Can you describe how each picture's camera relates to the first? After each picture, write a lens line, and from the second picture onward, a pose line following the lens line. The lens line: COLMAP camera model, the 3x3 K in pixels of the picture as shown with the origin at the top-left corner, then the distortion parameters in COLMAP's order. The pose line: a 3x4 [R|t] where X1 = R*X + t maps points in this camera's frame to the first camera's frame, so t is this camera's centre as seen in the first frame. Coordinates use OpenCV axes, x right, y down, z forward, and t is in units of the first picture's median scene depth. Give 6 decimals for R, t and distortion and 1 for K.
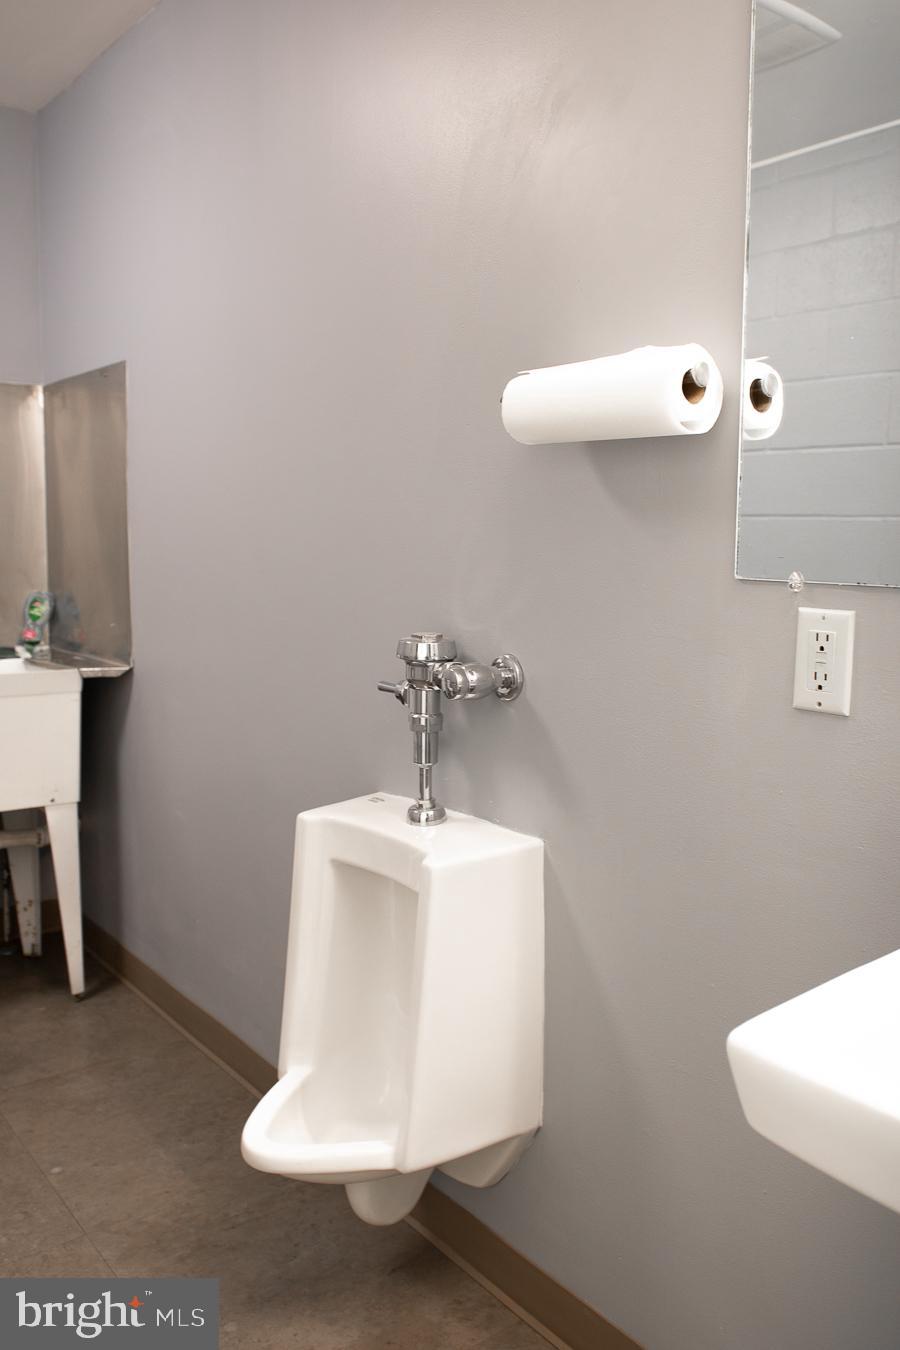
lens RADIAL K [[1120.4, 0, 450.0], [0, 1120.4, 675.0], [0, 0, 1]] dist [-0.080290, 0.066373]
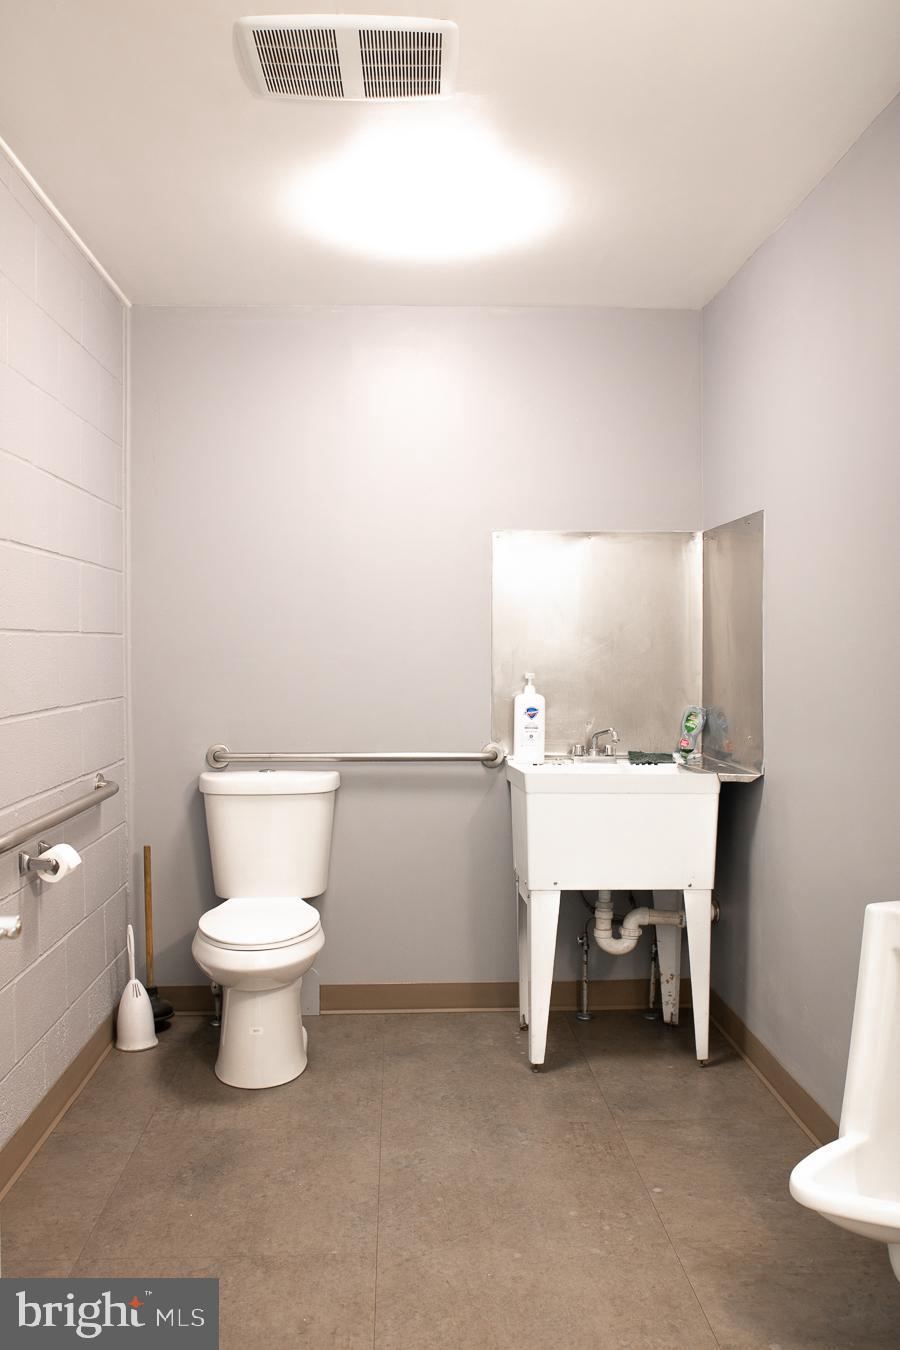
lens RADIAL K [[1120.4, 0, 450.0], [0, 1120.4, 675.0], [0, 0, 1]] dist [-0.080290, 0.066373]
pose [[0.819748, 0.001058, -0.572723, 0.100809], [-0.061620, 0.994356, -0.086361, 0.009551], [0.569400, 0.106086, 0.815187, -0.114428]]
